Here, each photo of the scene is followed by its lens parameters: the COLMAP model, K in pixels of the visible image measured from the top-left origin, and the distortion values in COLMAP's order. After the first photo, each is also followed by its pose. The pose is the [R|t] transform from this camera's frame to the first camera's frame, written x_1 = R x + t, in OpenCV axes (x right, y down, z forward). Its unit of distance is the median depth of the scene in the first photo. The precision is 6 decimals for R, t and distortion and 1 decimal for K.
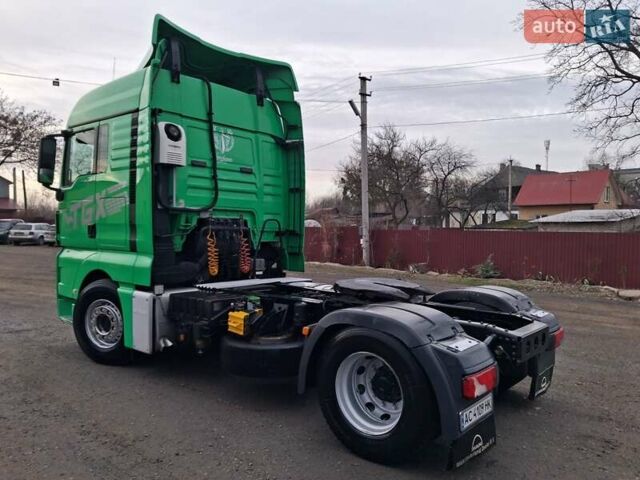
lens RADIAL K [[508.7, 0, 344.7], [0, 508.7, 258.3], [0, 0, 1]] dist [0.024226, -0.032097]
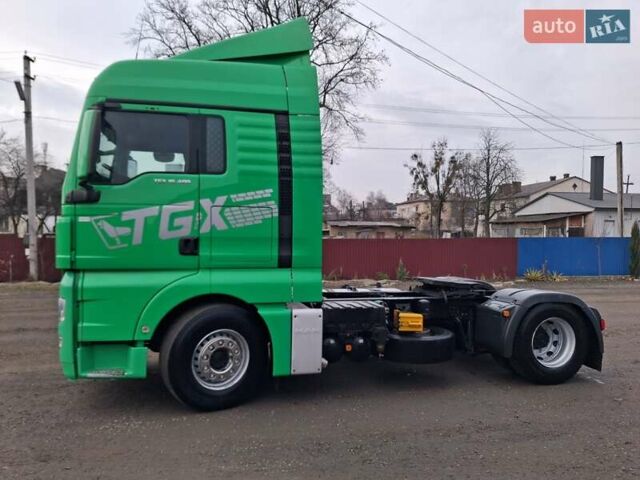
lens RADIAL K [[508.7, 0, 305.2], [0, 508.7, 251.5], [0, 0, 1]] dist [0.024226, -0.032097]
pose [[0.598190, -0.032899, 0.800678, -1.020808], [0.050328, 0.998727, 0.003437, -0.039375], [-0.799772, 0.038240, 0.599085, 0.391161]]
